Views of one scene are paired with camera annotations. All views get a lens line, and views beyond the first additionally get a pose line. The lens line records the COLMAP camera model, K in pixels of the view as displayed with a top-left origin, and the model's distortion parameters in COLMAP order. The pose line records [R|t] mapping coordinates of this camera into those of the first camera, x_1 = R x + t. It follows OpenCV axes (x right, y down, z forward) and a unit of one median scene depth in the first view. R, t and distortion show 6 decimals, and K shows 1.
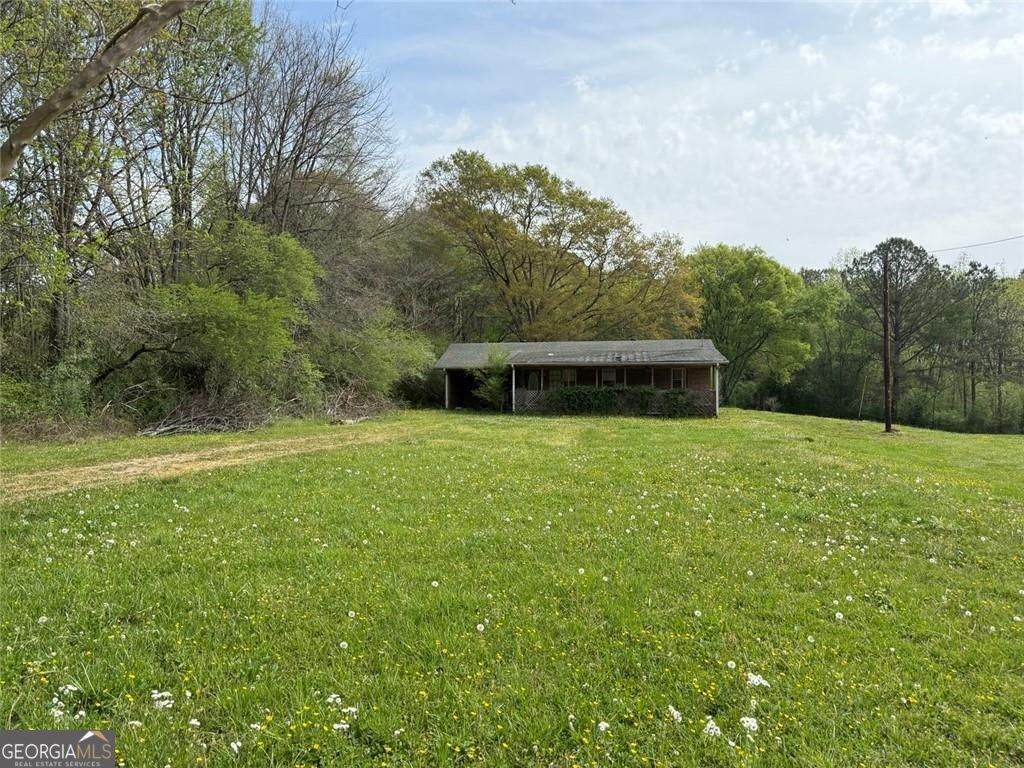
lens RADIAL K [[745.3, 0, 510.0], [0, 745.3, 385.0], [0, 0, 1]] dist [0.005888, 0.000942]
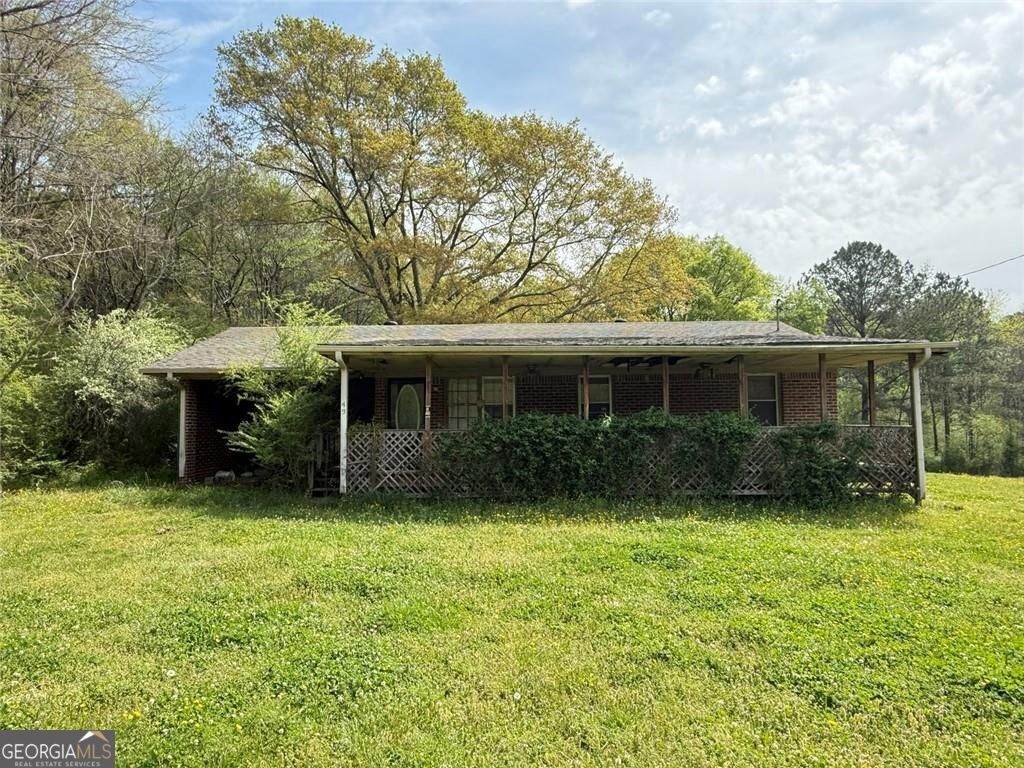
lens RADIAL K [[657.3, 0, 507.4], [0, 657.3, 380.2], [0, 0, 1]] dist [0.003023, 0.000353]
pose [[0.988416, 0.001547, 0.151761, 0.031390], [0.008545, 0.997795, -0.065825, 0.004345], [-0.151528, 0.066360, 0.986223, 0.667715]]
